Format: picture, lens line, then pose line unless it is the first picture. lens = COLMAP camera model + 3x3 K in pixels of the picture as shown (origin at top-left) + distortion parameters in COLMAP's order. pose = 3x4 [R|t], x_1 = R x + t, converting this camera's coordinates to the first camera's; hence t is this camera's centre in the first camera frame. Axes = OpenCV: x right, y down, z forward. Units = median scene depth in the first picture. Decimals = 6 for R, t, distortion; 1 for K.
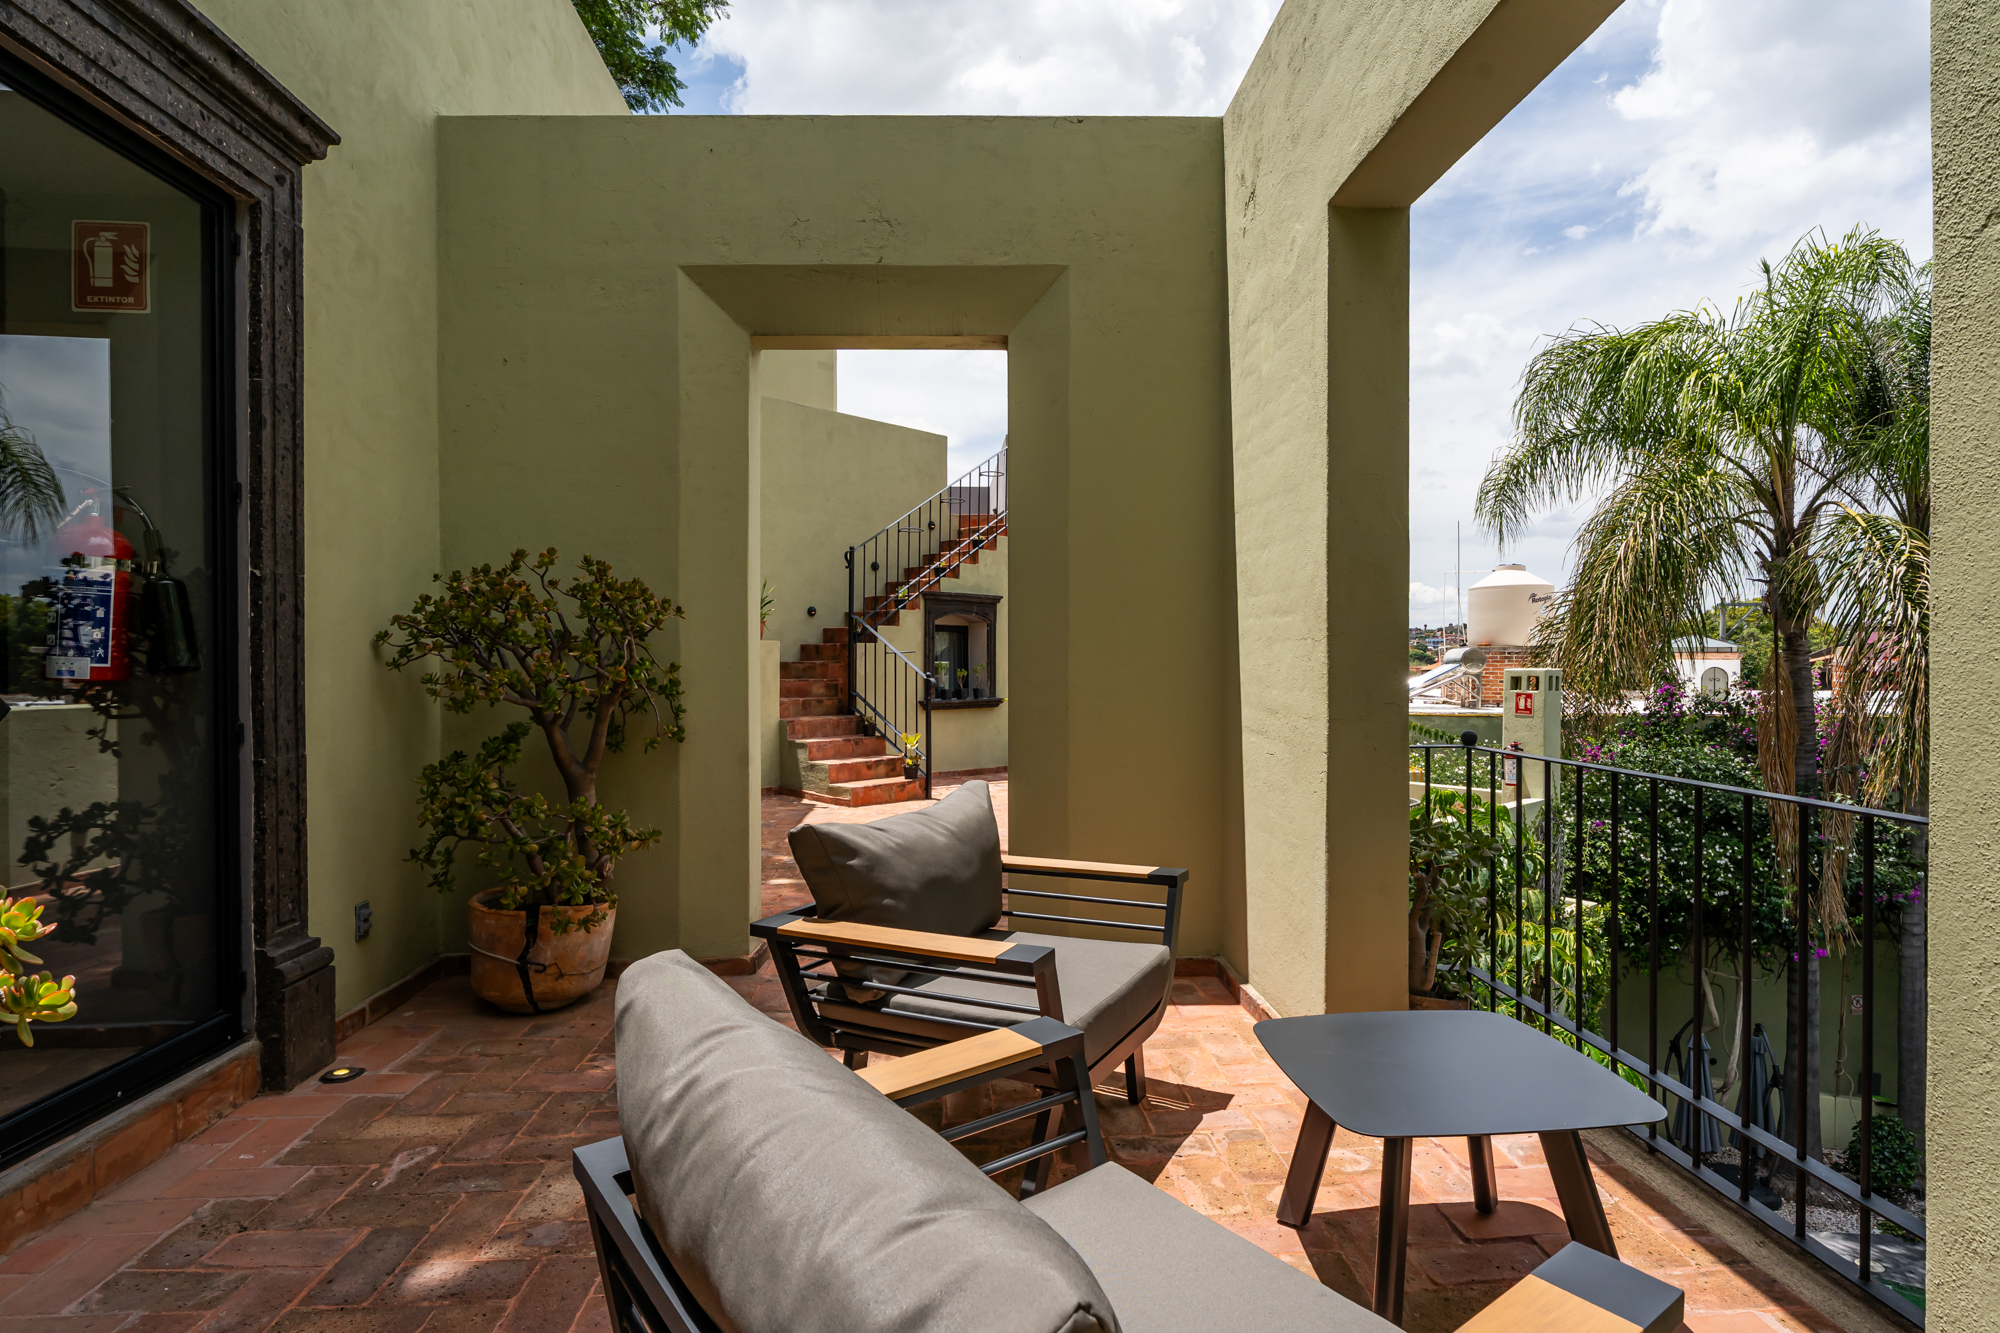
lens RADIAL K [[1020.9, 0, 1000.0], [0, 1020.9, 666.5], [0, 0, 1]] dist [0.003393, 0.000855]
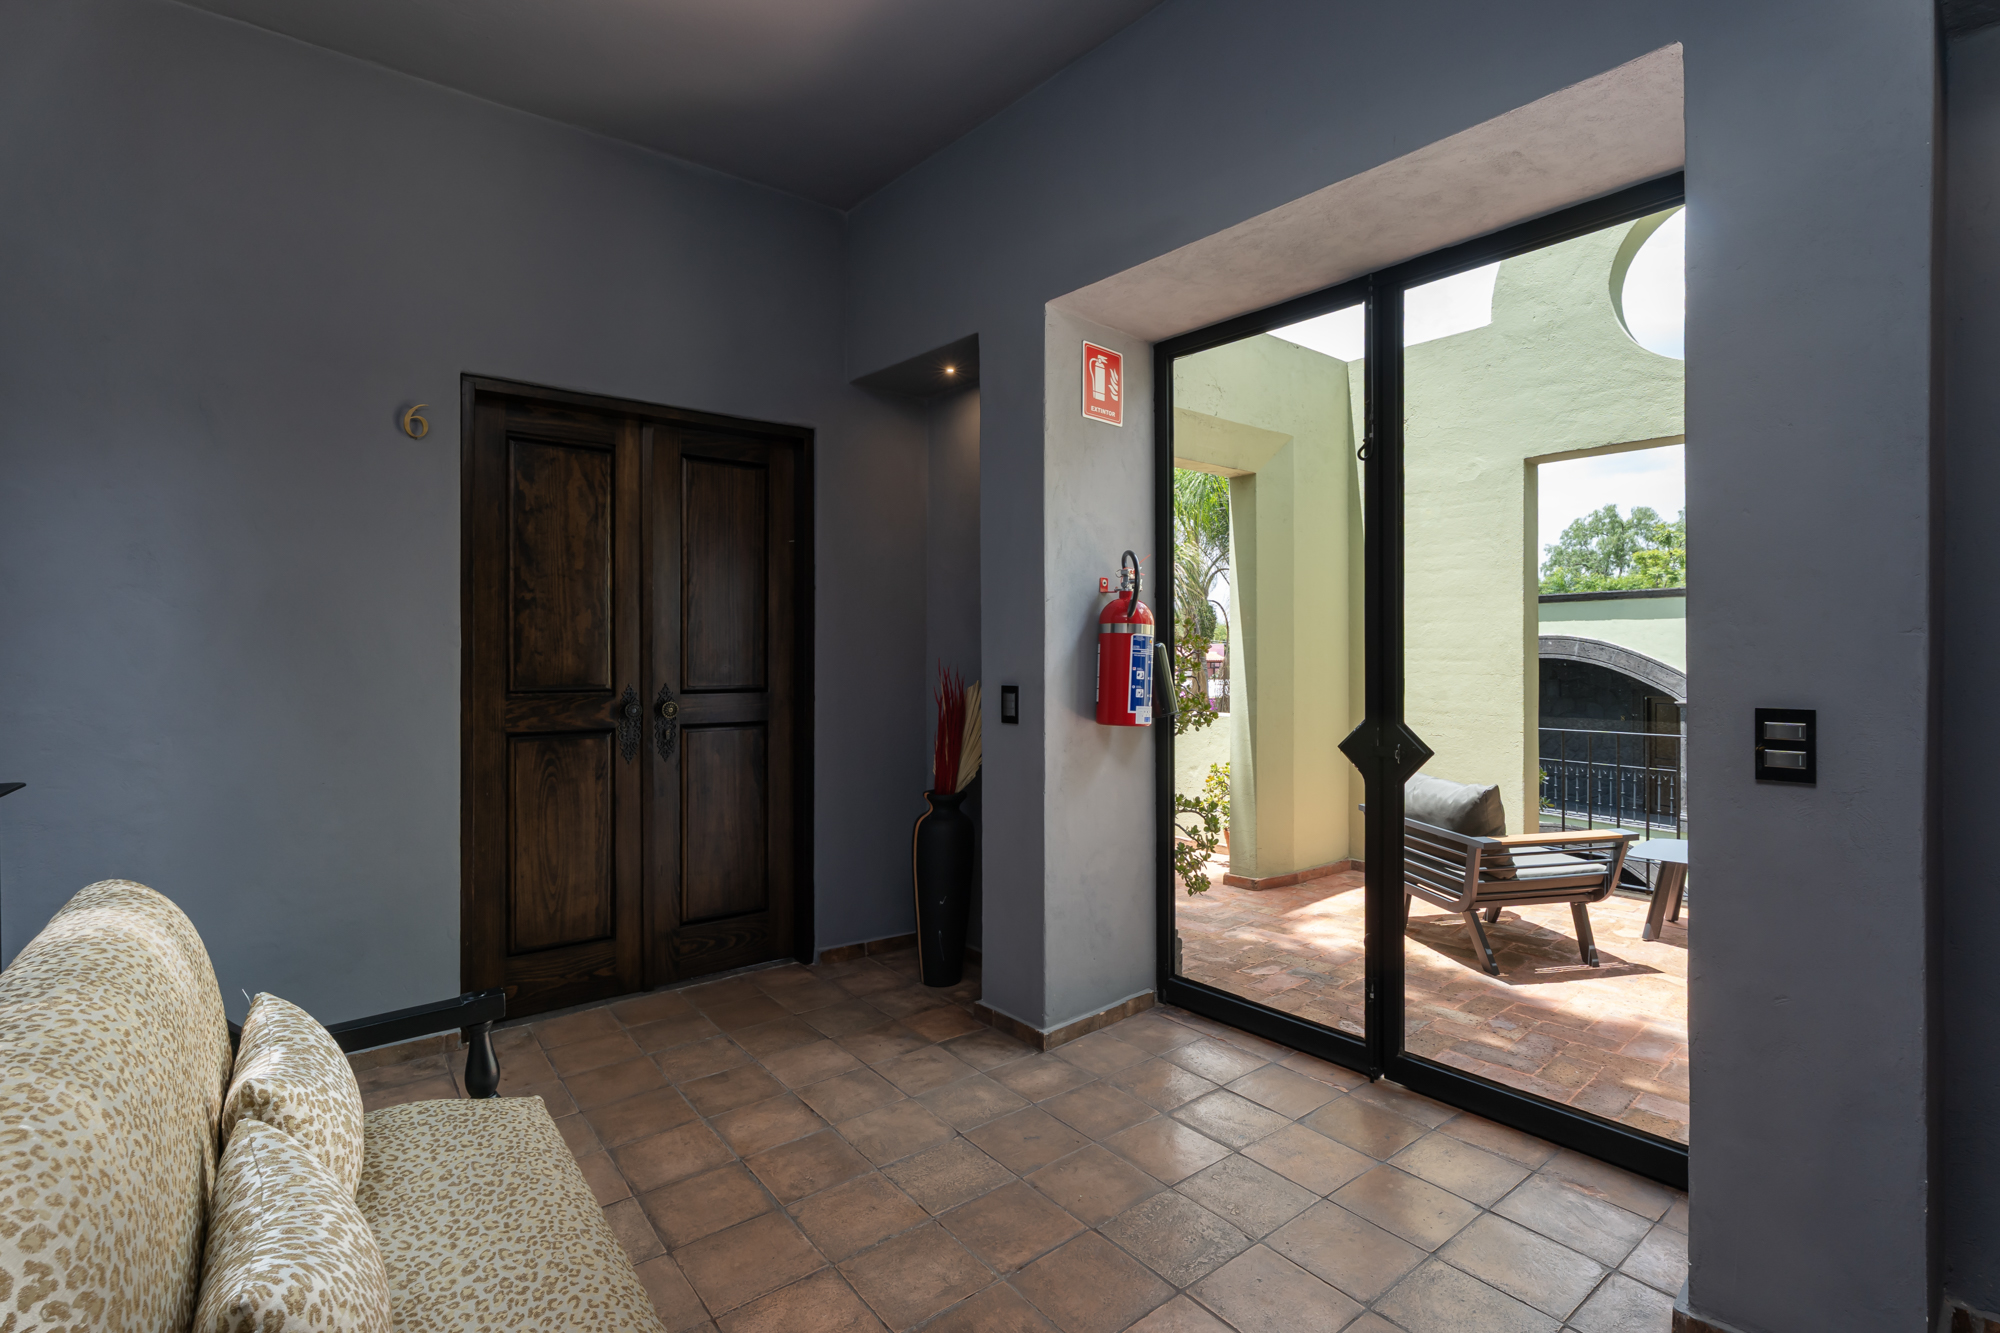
lens RADIAL K [[902.0, 0, 1000.0], [0, 902.0, 666.5], [0, 0, 1]] dist [-0.002032, 0.000144]
pose [[0.793308, -0.009076, 0.608752, -1.324714], [0.008625, 0.999956, 0.003668, -0.049880], [-0.608759, 0.002340, 0.793352, 0.185924]]
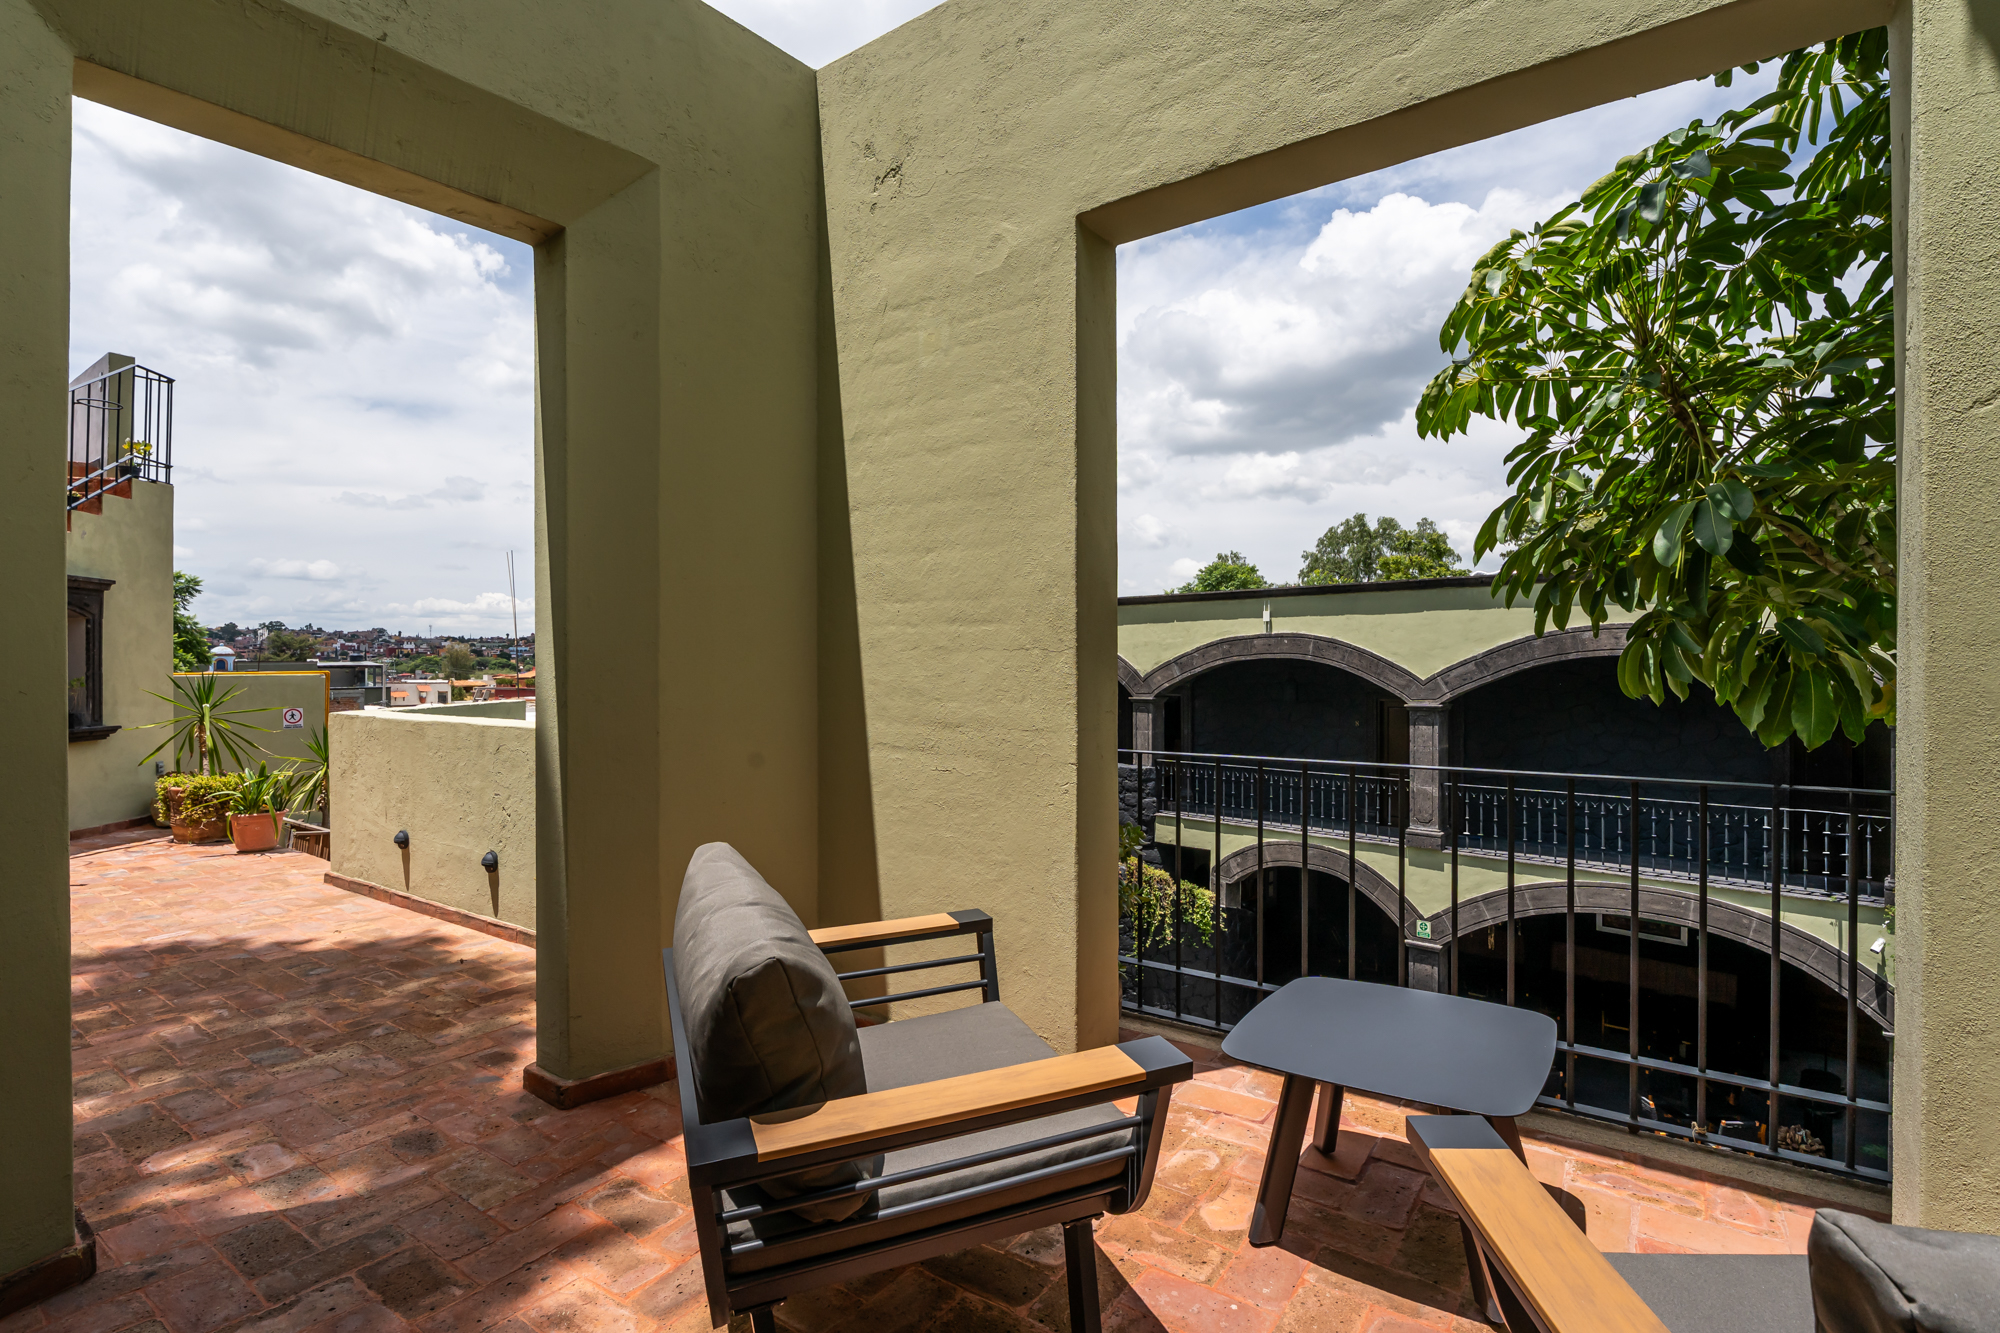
lens RADIAL K [[951.2, 0, 1000.0], [0, 951.2, 666.5], [0, 0, 1]] dist [-0.005502, -0.000716]
pose [[0.635340, -0.003851, 0.772223, -0.375110], [0.009876, 0.999946, -0.003139, -0.006755], [-0.772169, 0.009620, 0.635344, 0.393646]]
